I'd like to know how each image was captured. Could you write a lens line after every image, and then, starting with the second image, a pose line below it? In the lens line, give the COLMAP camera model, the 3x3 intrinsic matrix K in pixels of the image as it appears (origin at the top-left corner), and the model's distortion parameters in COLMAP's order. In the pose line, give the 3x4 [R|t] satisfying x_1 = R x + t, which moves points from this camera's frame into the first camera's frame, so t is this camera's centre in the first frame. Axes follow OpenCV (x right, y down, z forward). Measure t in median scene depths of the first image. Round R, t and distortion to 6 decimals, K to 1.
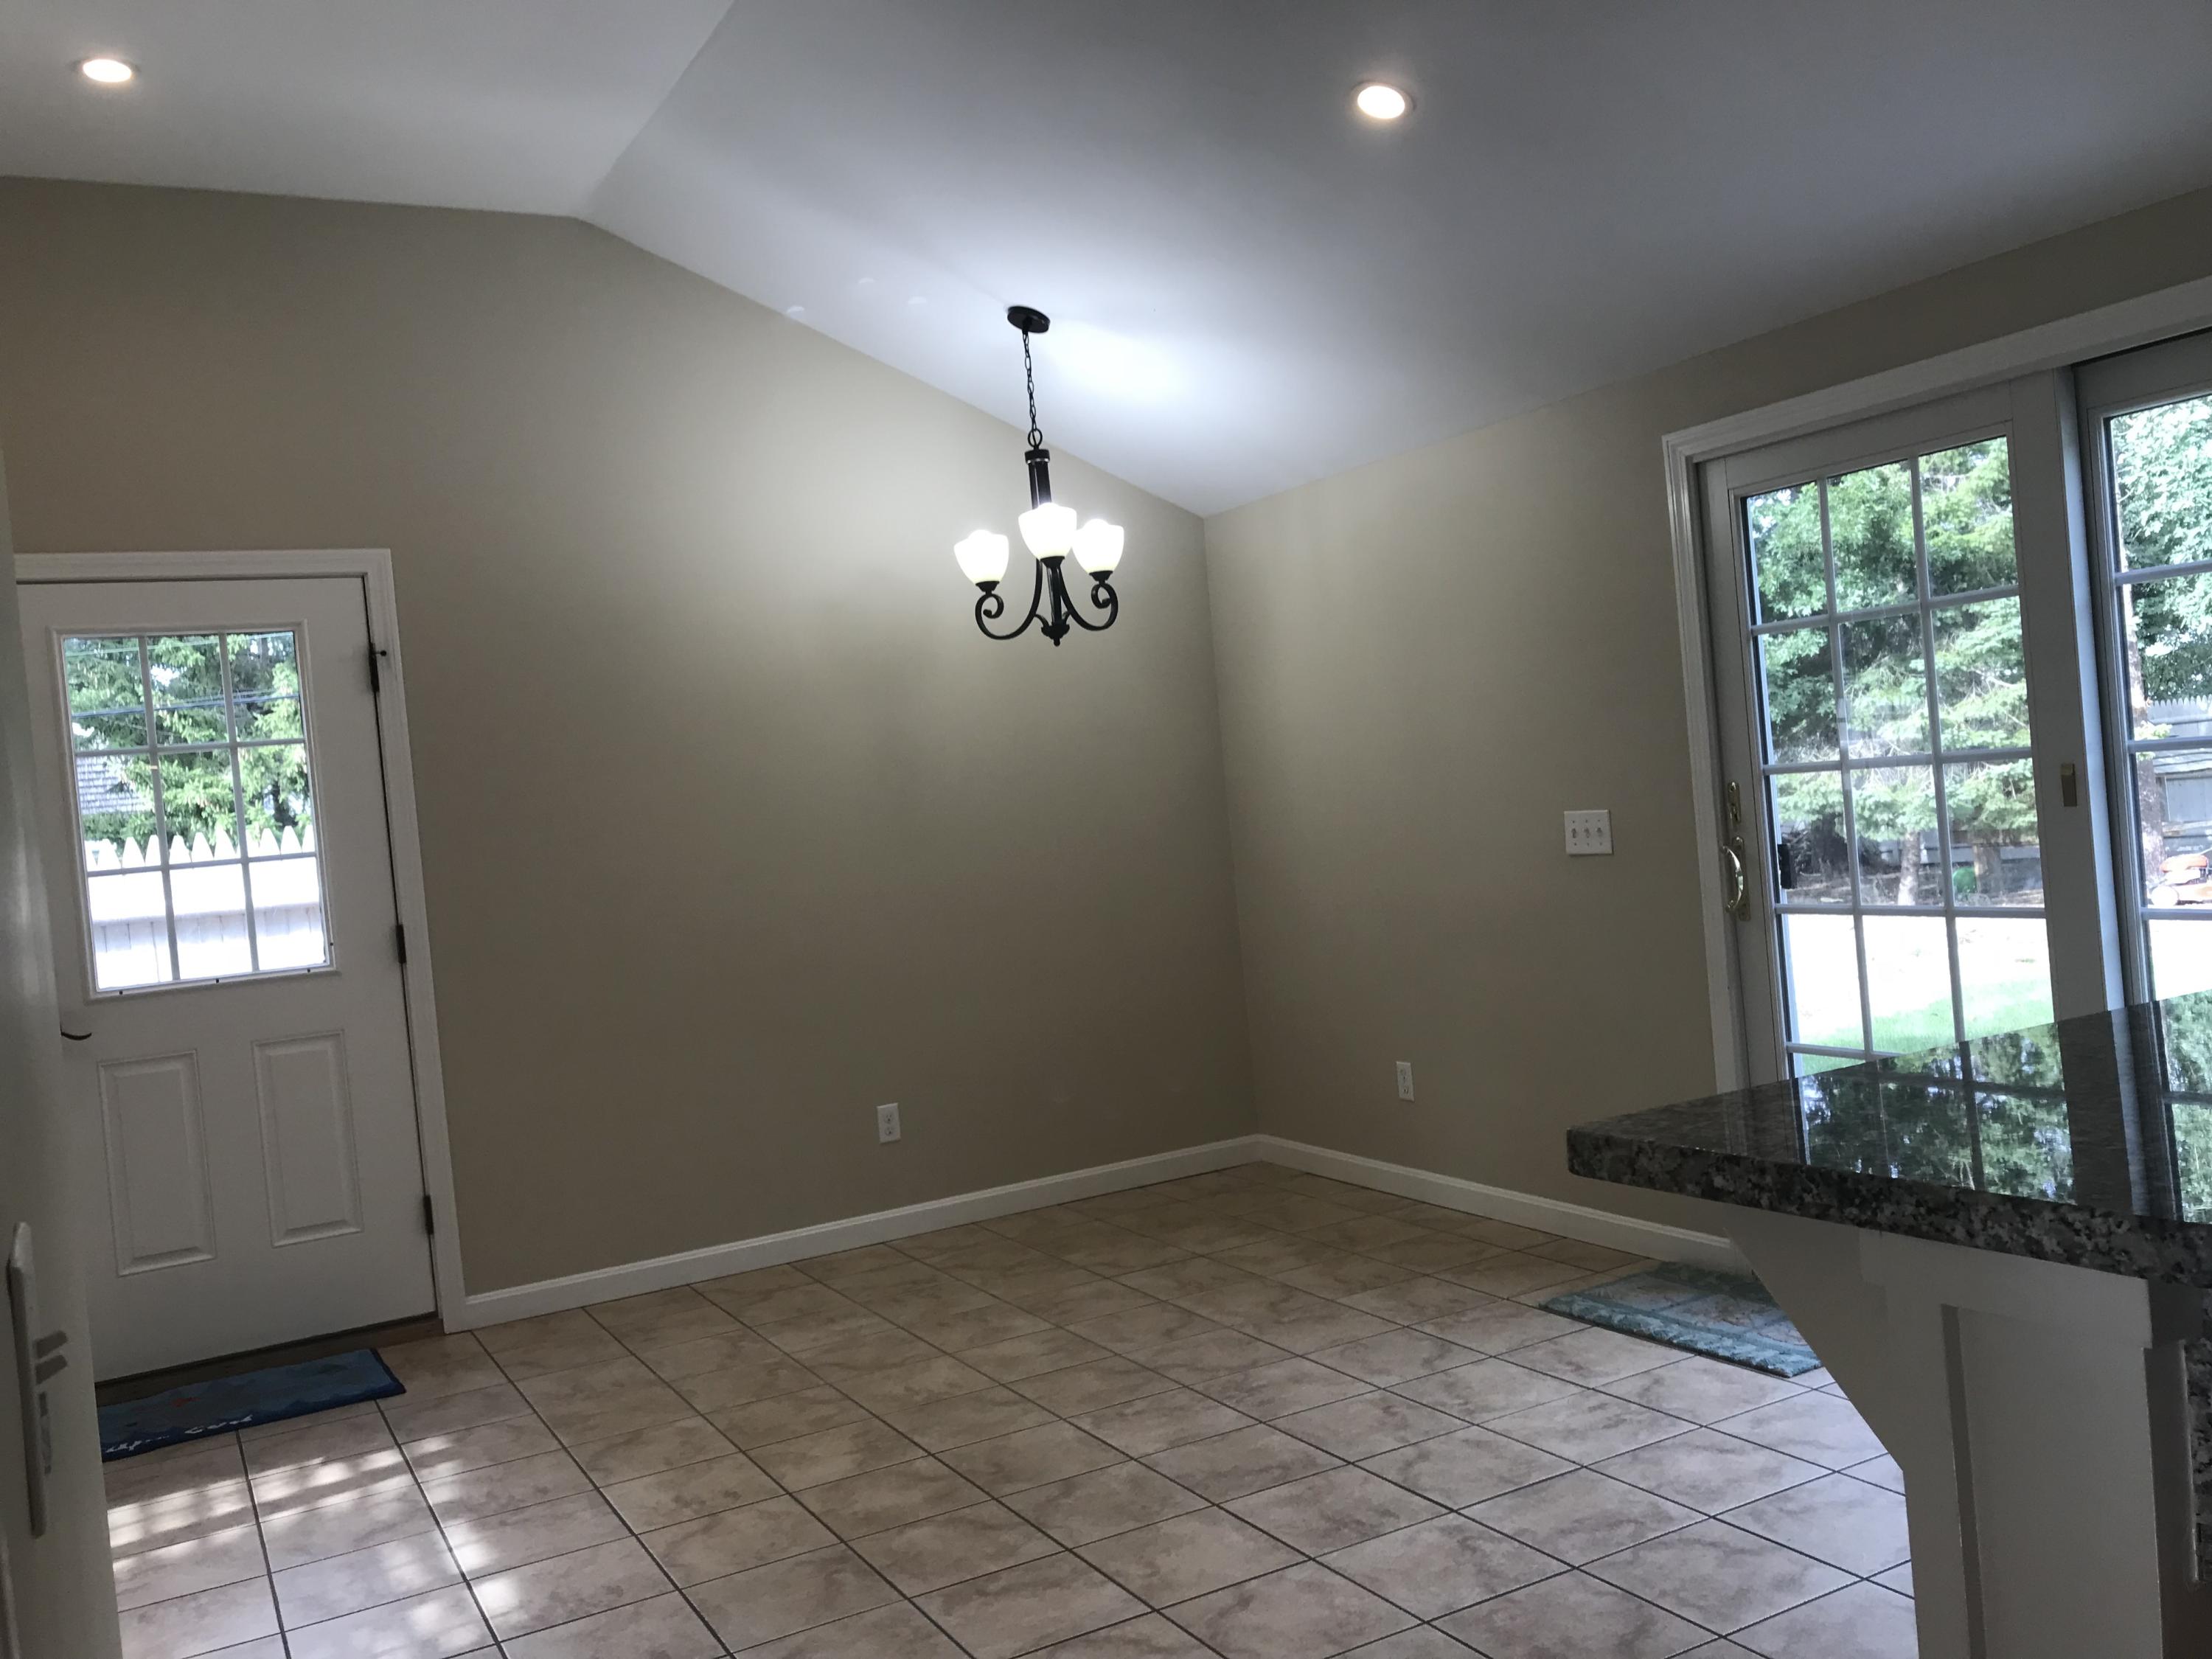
lens RADIAL K [[1831.6, 0, 1092.8], [0, 1831.6, 833.1], [0, 0, 1]] dist [0.007689, 0.009474]
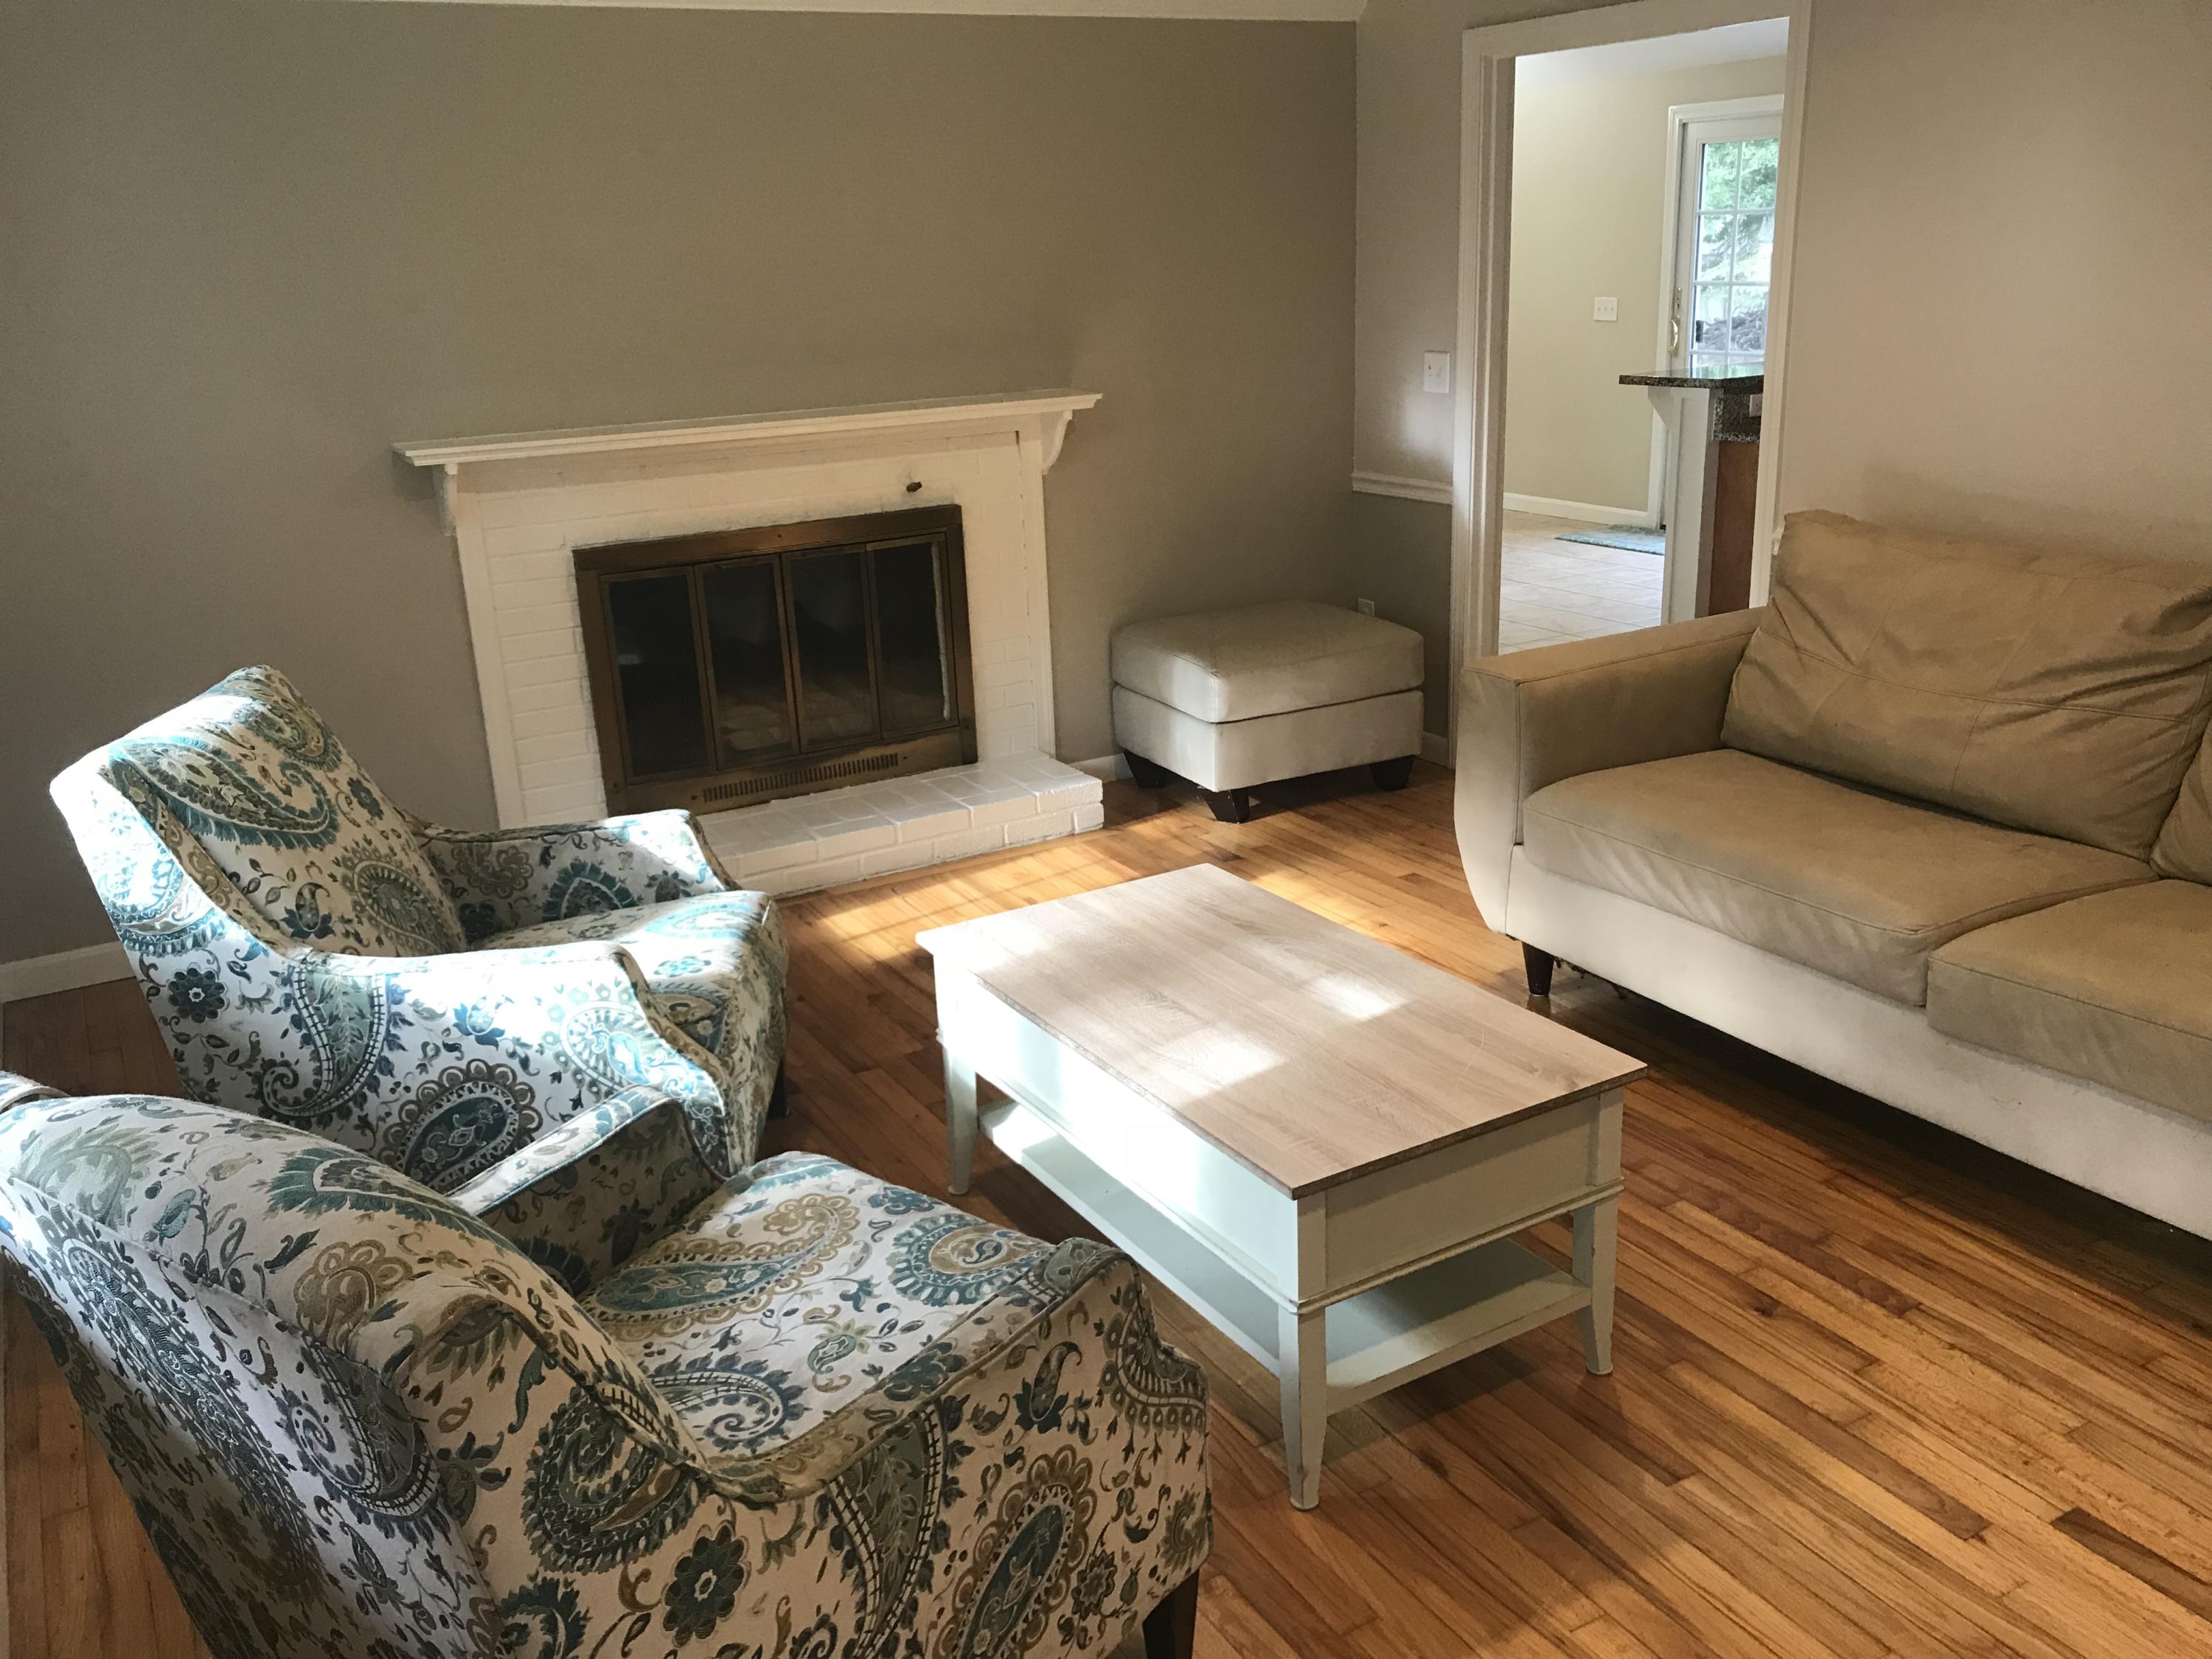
lens RADIAL K [[1831.6, 0, 1092.8], [0, 1831.6, 833.1], [0, 0, 1]] dist [0.007689, 0.009474]
pose [[0.998669, 0.036912, 0.036024, -0.349672], [-0.045745, 0.956516, 0.288069, -0.004403], [-0.023824, -0.289333, 0.956932, -1.100243]]
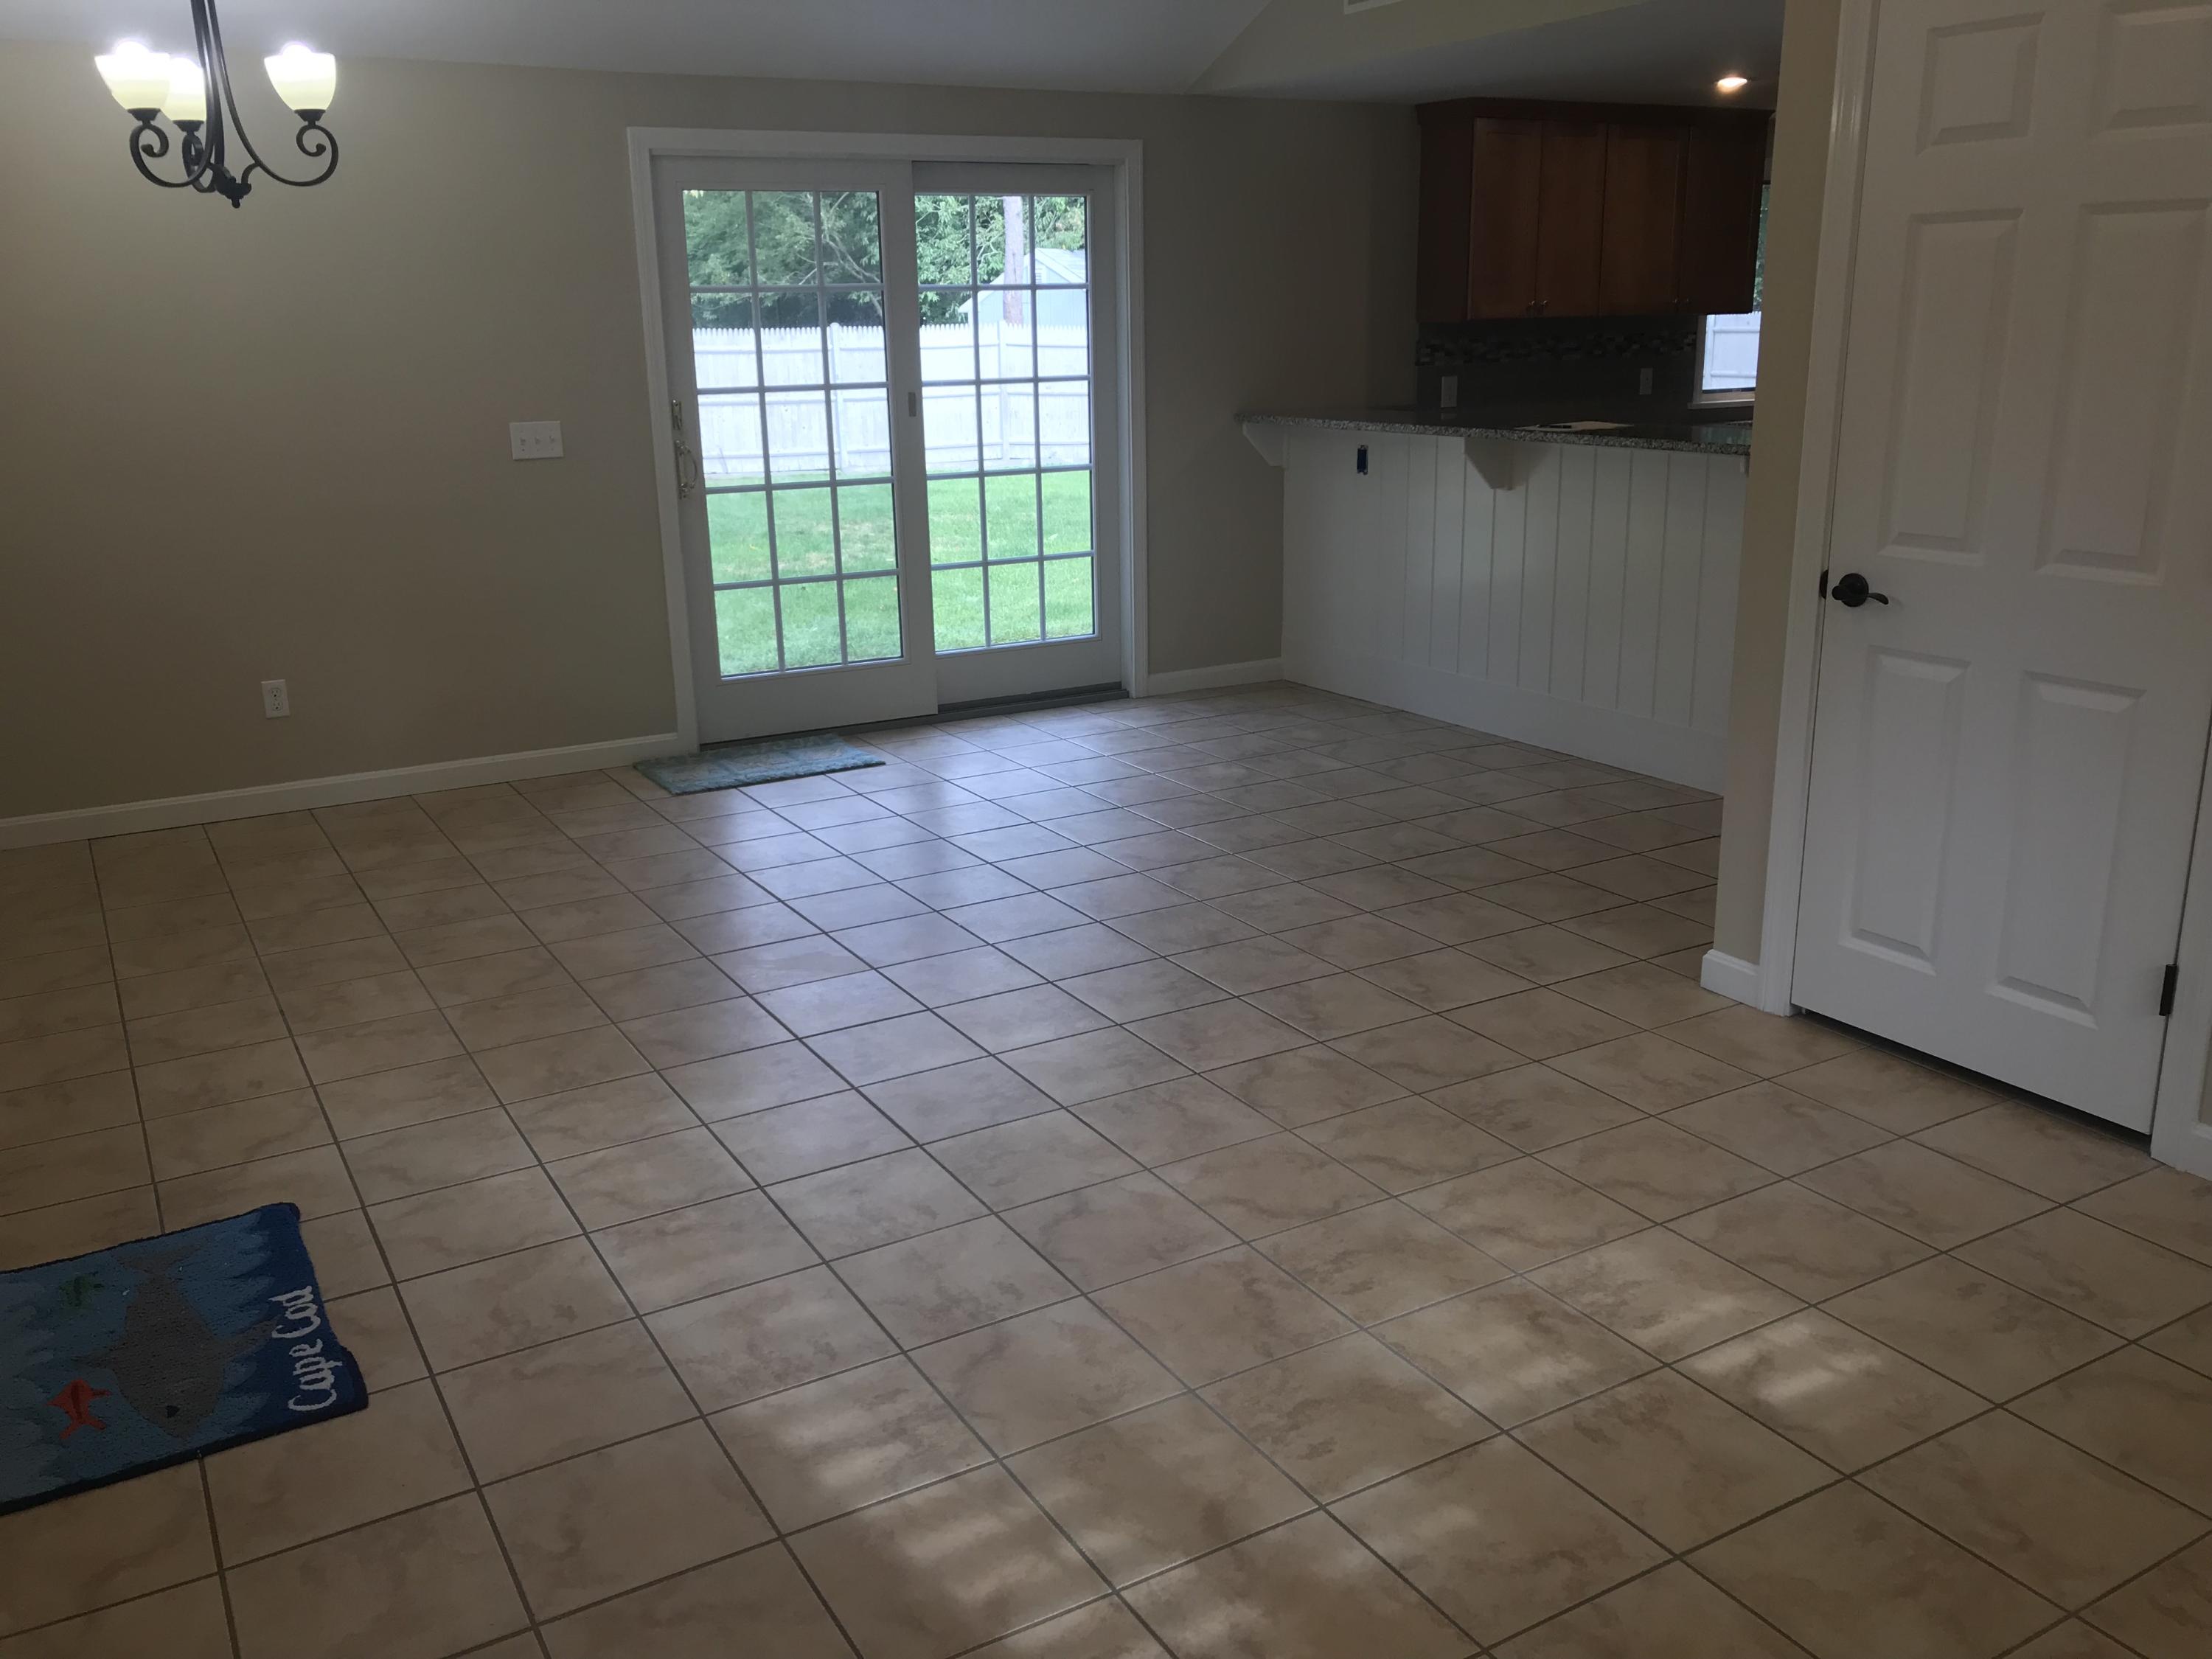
lens RADIAL K [[1792.4, 0, 1098.4], [0, 1792.4, 852.9], [0, 0, 1]] dist [0.008456, -0.040747]
pose [[-0.027960, -0.198417, 0.979719, -0.961722], [0.042844, 0.978964, 0.199486, 0.046316], [-0.998690, 0.047553, -0.018871, 0.653398]]
